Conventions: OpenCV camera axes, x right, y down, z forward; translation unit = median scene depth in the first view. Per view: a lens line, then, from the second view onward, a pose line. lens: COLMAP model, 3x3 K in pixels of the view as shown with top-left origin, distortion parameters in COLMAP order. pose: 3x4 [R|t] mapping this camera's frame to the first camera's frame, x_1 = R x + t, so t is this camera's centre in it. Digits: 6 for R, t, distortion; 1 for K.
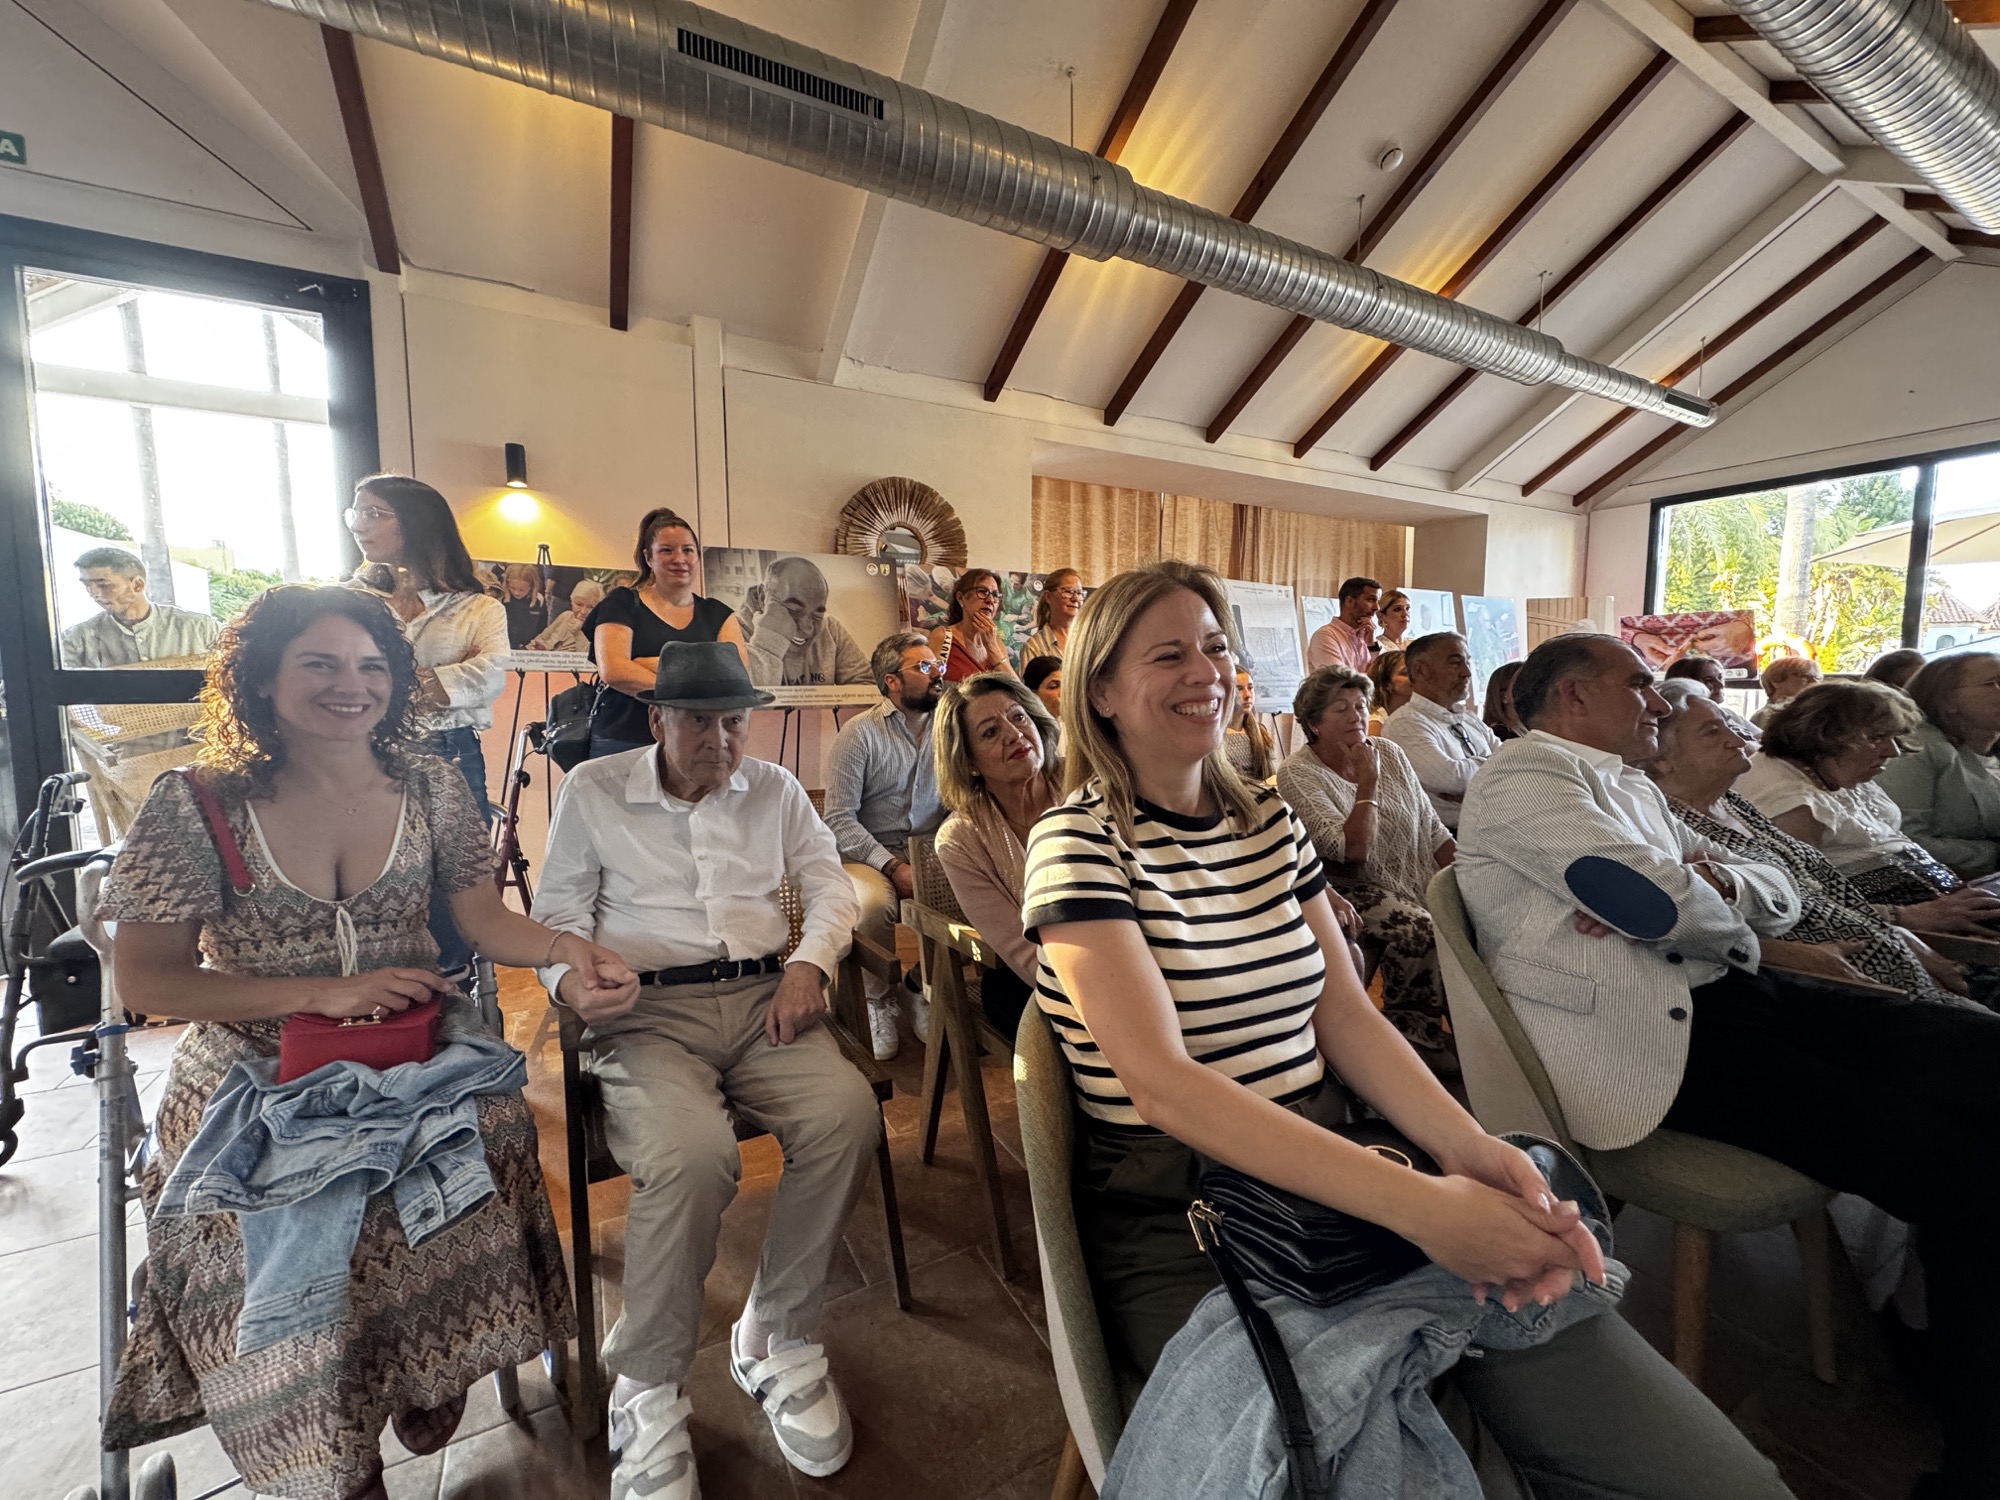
lens RADIAL K [[811.7, 0, 1000.1], [0, 811.7, 746.6], [0, 0, 1]] dist [0.003933, 0.000144]
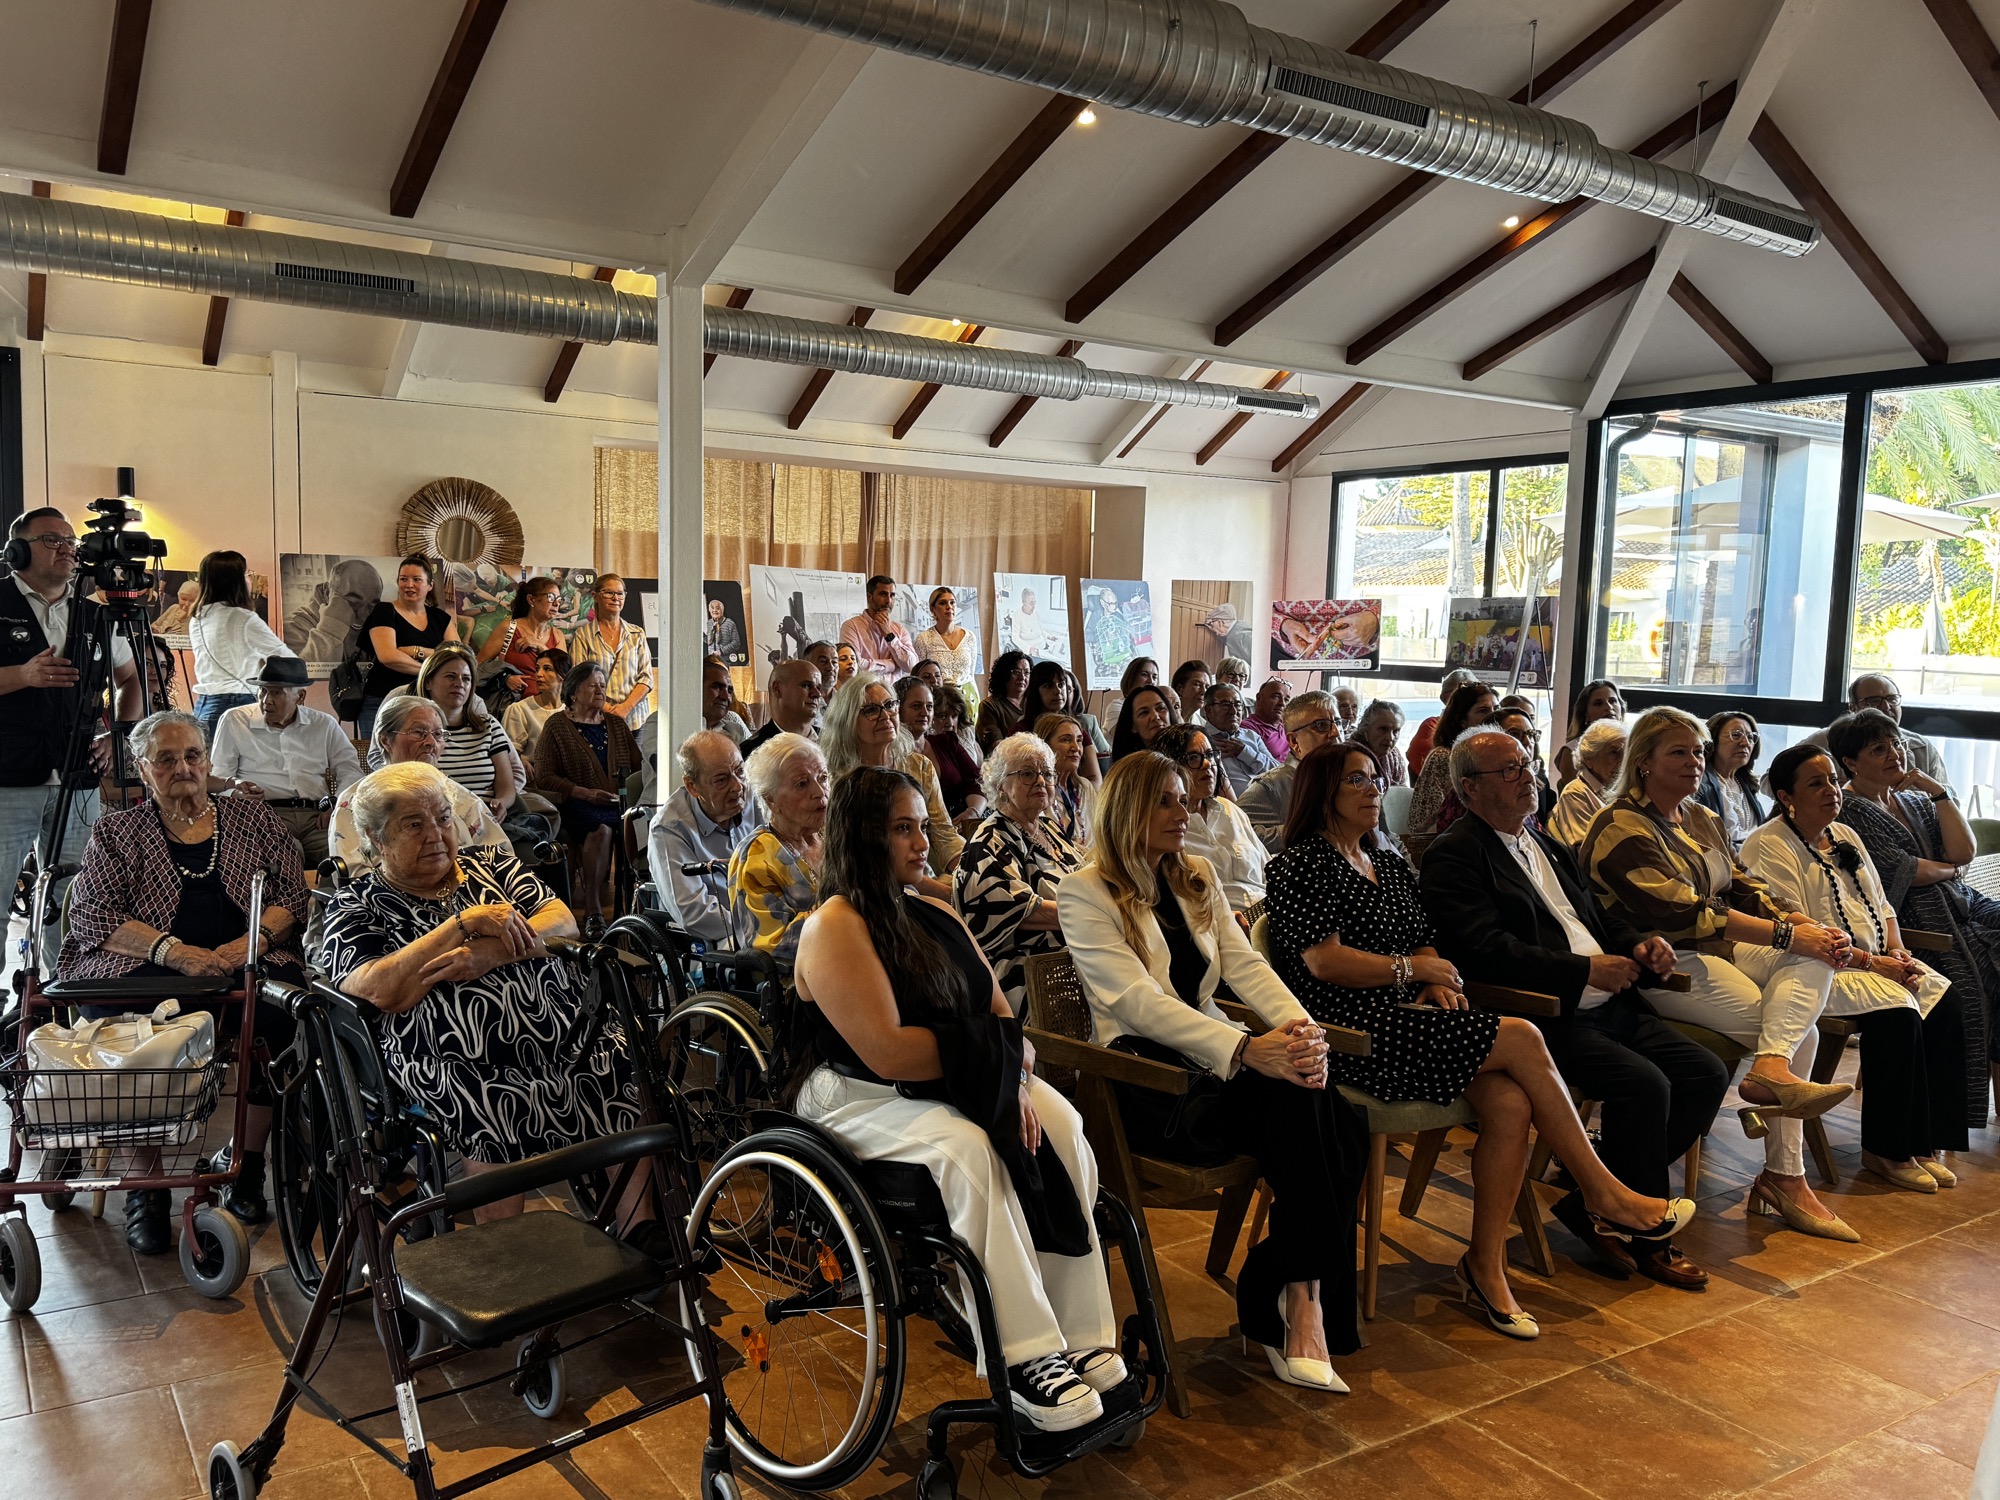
lens RADIAL K [[1632.3, 0, 1013.2], [0, 1632.3, 758.8], [0, 0, 1]] dist [0.015113, -0.024170]
pose [[0.995124, 0.017989, 0.096980, 0.421793], [-0.018173, 0.999834, 0.001017, 0.042386], [-0.096945, -0.002774, 0.995286, -1.309709]]
